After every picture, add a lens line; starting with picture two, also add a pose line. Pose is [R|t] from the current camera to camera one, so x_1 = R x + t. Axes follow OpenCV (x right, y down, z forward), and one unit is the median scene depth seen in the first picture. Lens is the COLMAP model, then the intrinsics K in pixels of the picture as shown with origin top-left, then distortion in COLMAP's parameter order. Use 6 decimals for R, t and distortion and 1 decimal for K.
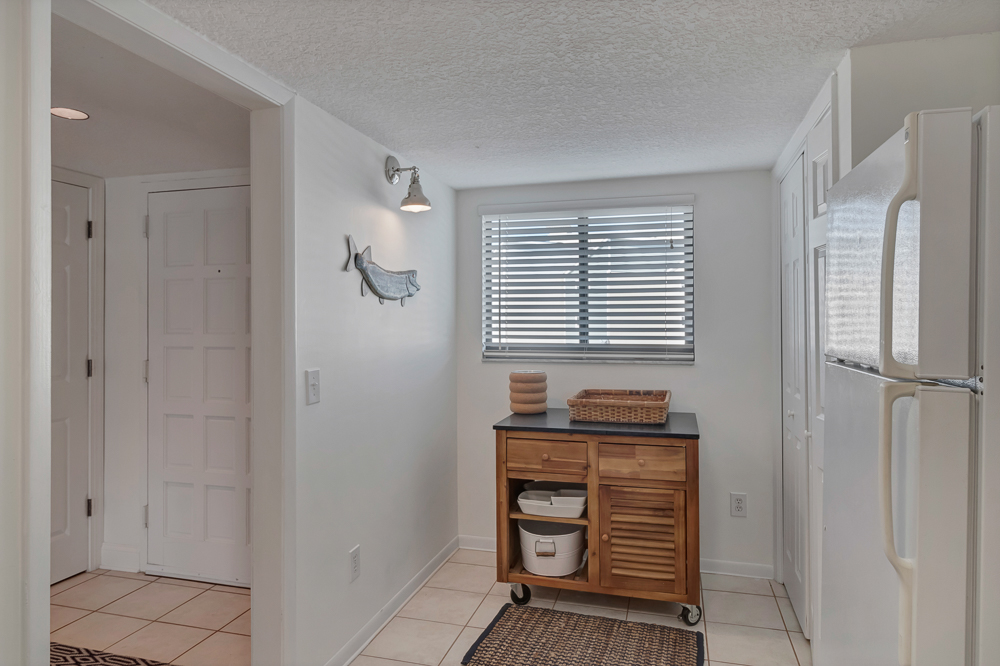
lens RADIAL K [[645.6, 0, 497.6], [0, 645.6, 328.8], [0, 0, 1]] dist [-0.004043, -0.000078]
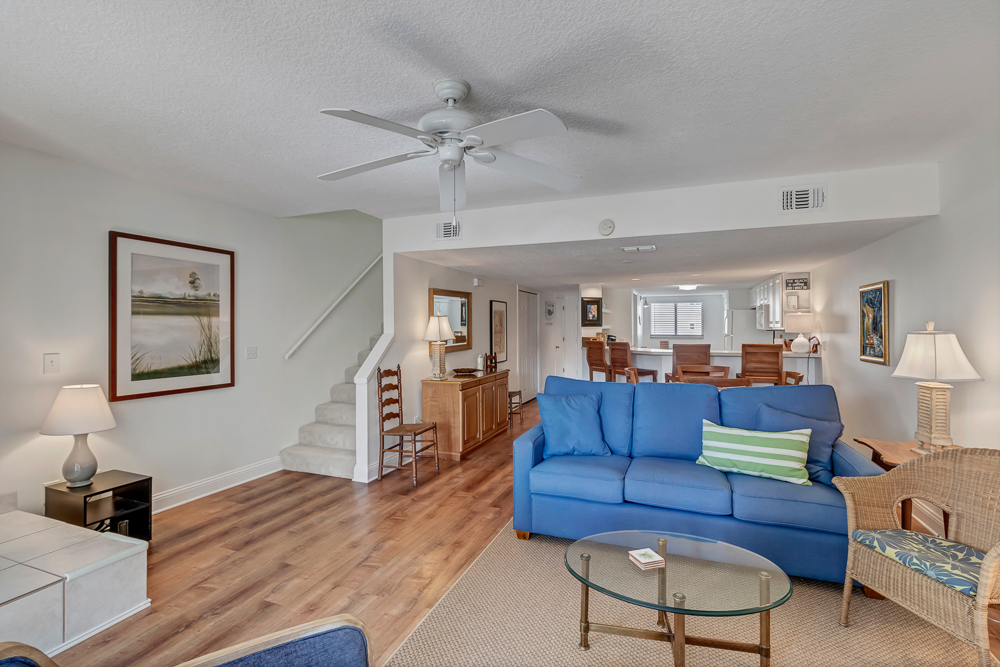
lens RADIAL K [[467.0, 0, 498.7], [0, 467.0, 330.2], [0, 0, 1]] dist [0.000350, 0.001116]
pose [[0.995197, 0.003404, -0.097829, -0.745844], [-0.003830, 0.999984, -0.004174, 0.014460], [0.097813, 0.004529, 0.995195, -2.223512]]
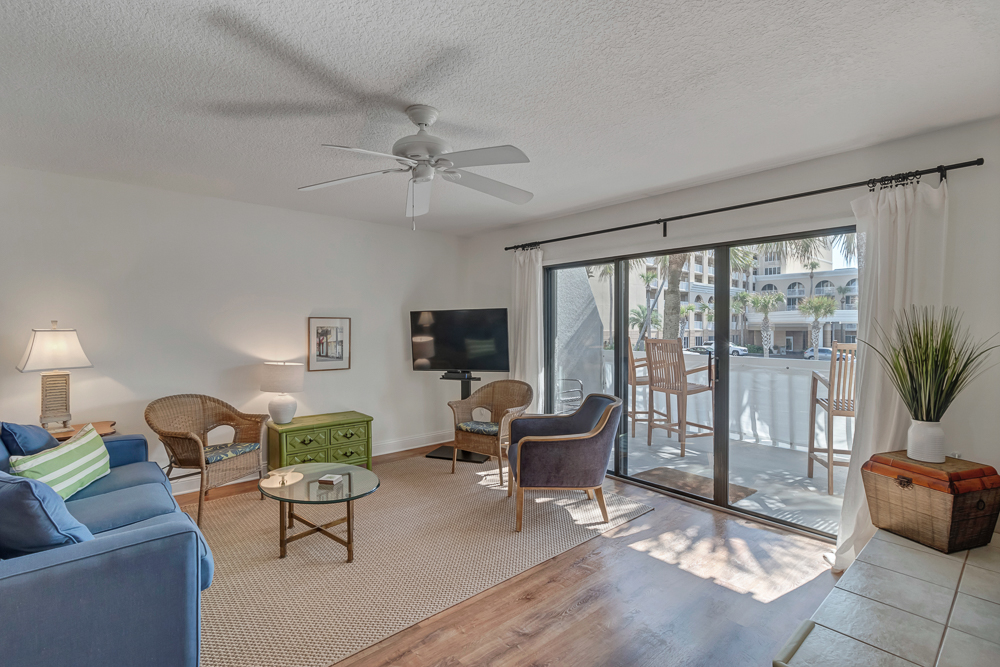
lens RADIAL K [[467.0, 0, 498.6], [0, 467.0, 331.6], [0, 0, 1]] dist [0.000350, 0.001116]
pose [[-0.838273, -0.002986, 0.545243, -1.304551], [0.009474, 0.999754, 0.020041, 0.006517], [-0.545169, 0.021965, -0.838038, -1.170048]]
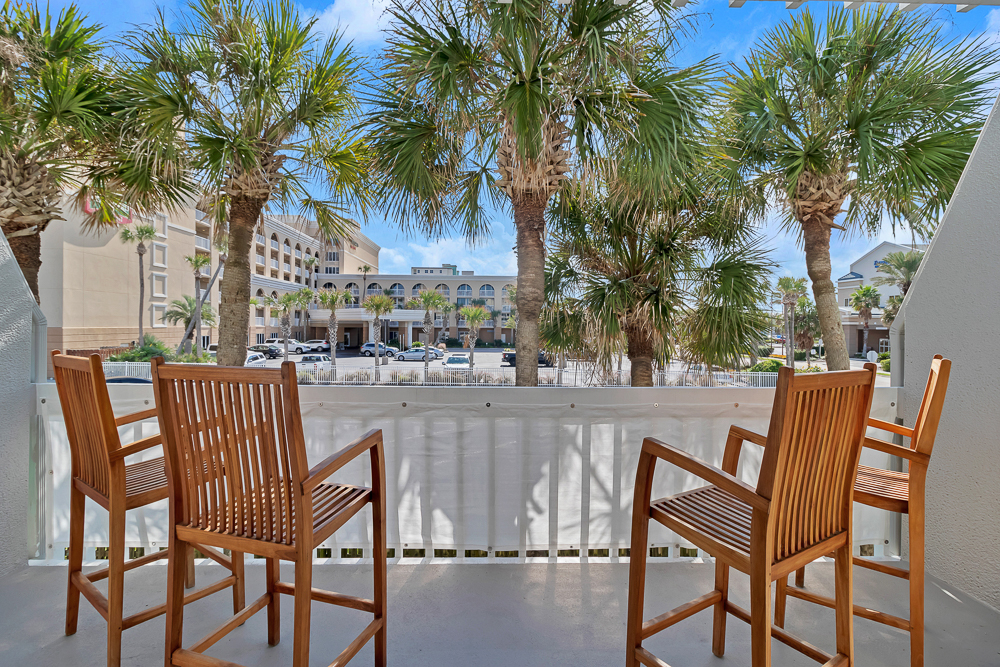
lens RADIAL K [[467.0, 0, 496.3], [0, 467.0, 328.8], [0, 0, 1]] dist [0.000350, 0.001116]
pose [[-0.955332, -0.001601, -0.295531, -1.047184], [-0.008552, 0.999716, 0.022227, 0.020580], [0.295412, 0.023762, -0.955074, -2.207154]]
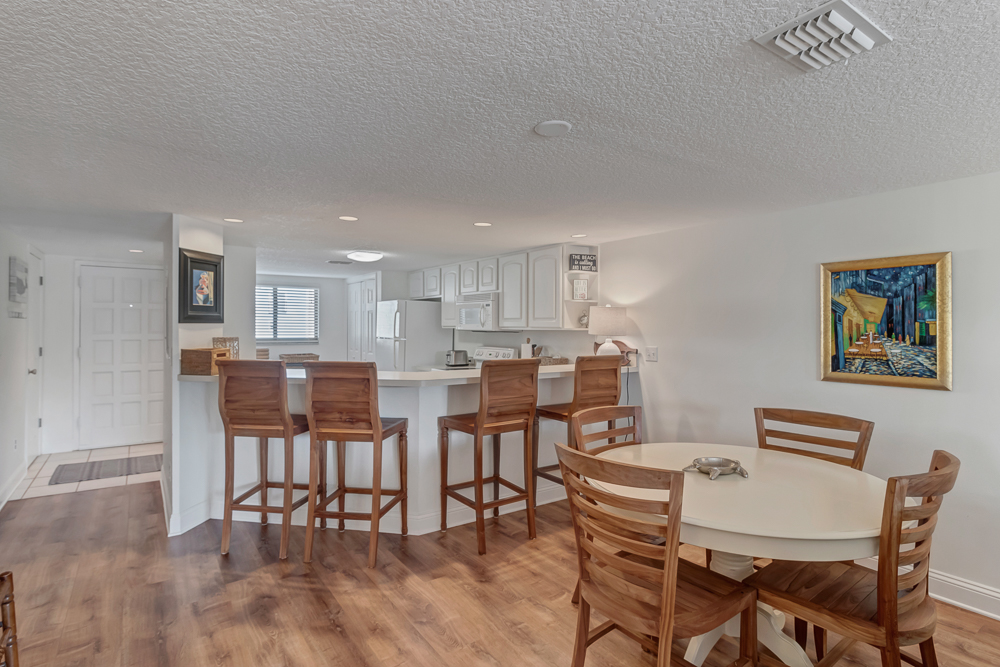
lens RADIAL K [[521.2, 0, 505.4], [0, 521.2, 330.8], [0, 0, 1]] dist [-0.000763, 0.000075]
pose [[0.638142, 0.002319, 0.769915, -0.924196], [0.001298, 0.999991, -0.004087, 0.006295], [-0.769917, 0.003607, 0.638133, -1.088359]]
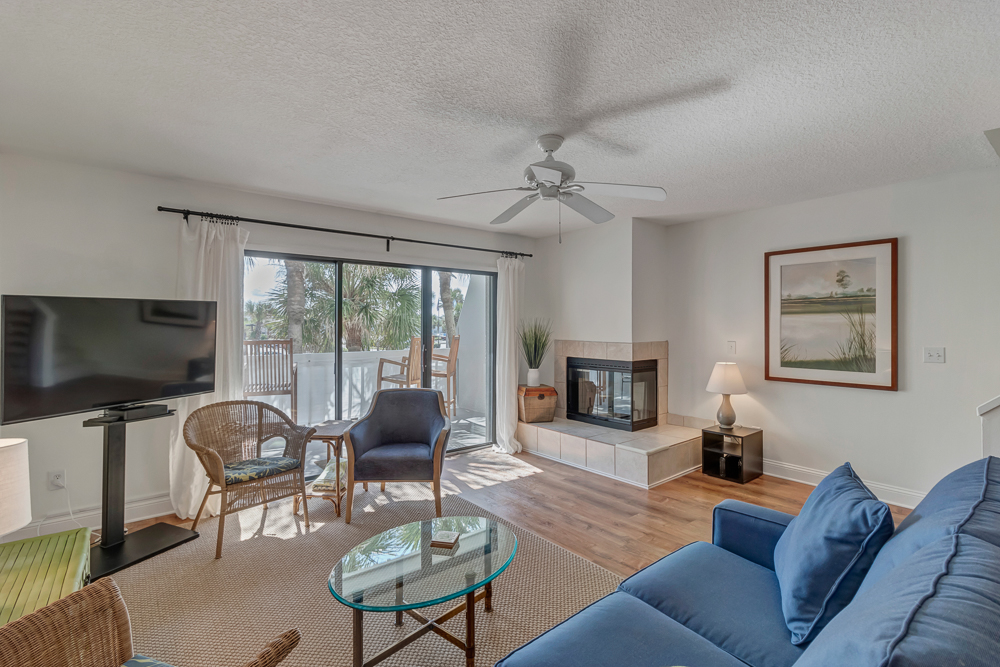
lens RADIAL K [[467.0, 0, 492.3], [0, 467.0, 327.4], [0, 0, 1]] dist [0.000350, 0.001116]
pose [[-0.587960, 0.006868, -0.808861, -0.200931], [-0.005172, 0.999912, 0.012250, 0.004985], [0.808874, 0.011386, -0.587872, -1.294205]]
